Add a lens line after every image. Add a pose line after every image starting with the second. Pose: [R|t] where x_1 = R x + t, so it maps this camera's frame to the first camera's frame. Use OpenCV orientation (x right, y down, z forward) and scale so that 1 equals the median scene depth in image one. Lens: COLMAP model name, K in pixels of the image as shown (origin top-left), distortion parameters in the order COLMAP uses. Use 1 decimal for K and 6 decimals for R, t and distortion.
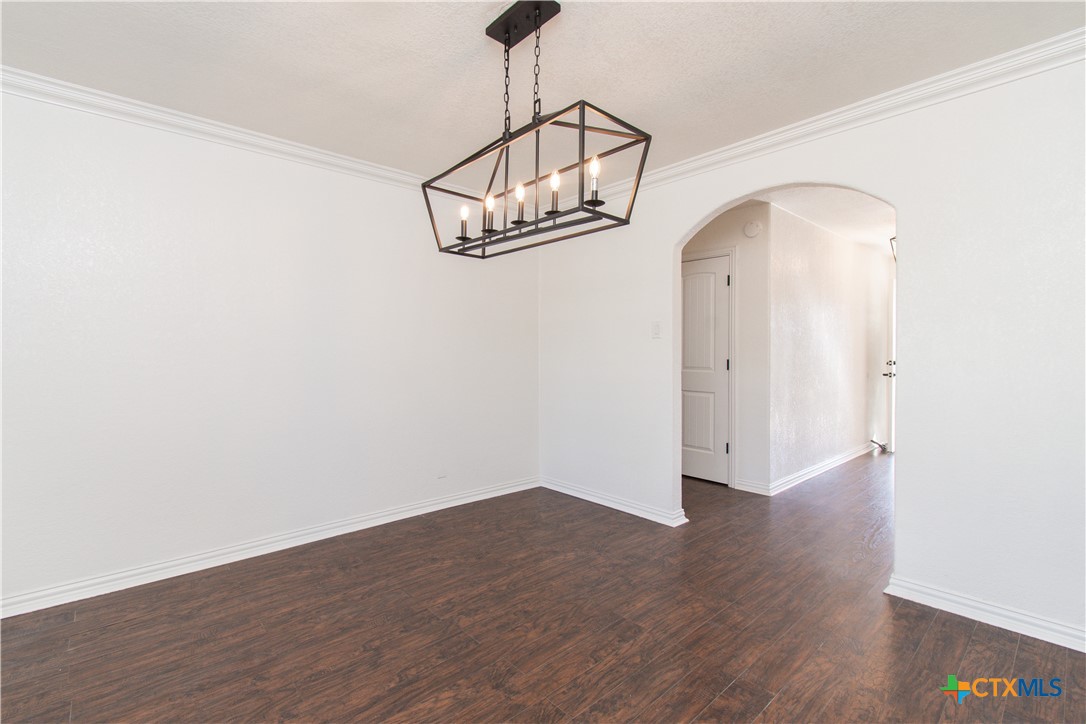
lens RADIAL K [[483.5, 0, 531.8], [0, 483.5, 351.3], [0, 0, 1]] dist [-0.000543, -0.000052]
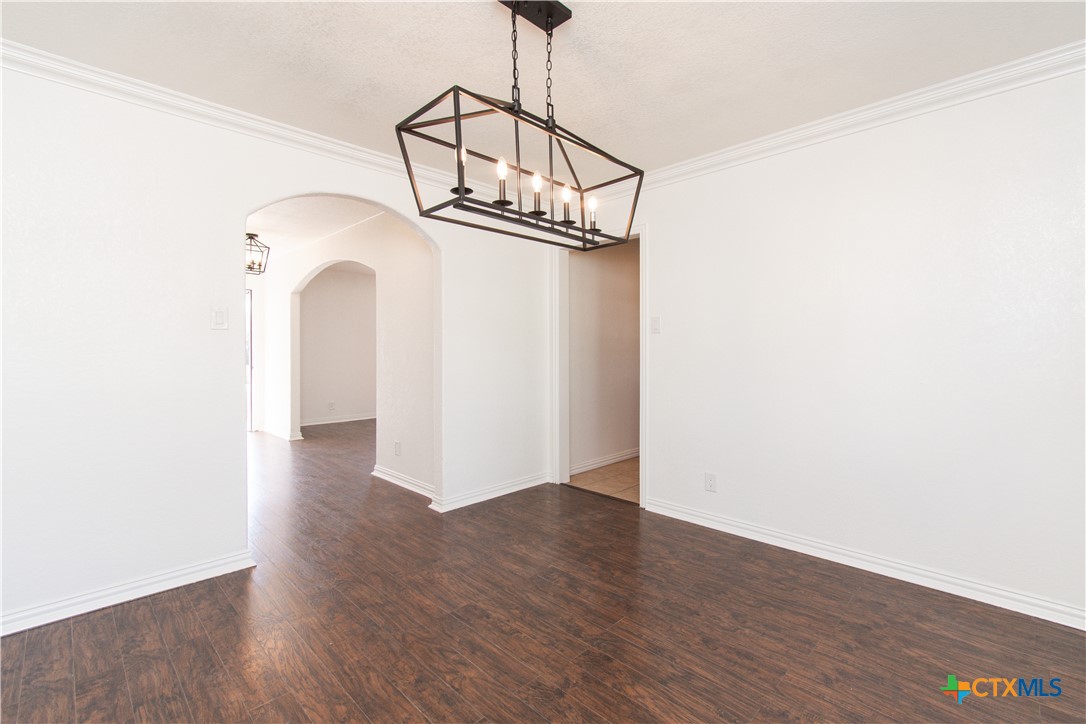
lens RADIAL K [[483.5, 0, 531.8], [0, 483.5, 351.3], [0, 0, 1]] dist [-0.000543, -0.000052]
pose [[-0.047355, -0.003820, 0.998871, -0.949756], [0.004136, 0.999983, 0.004020, 0.005331], [-0.998870, 0.004322, -0.047339, 1.014128]]
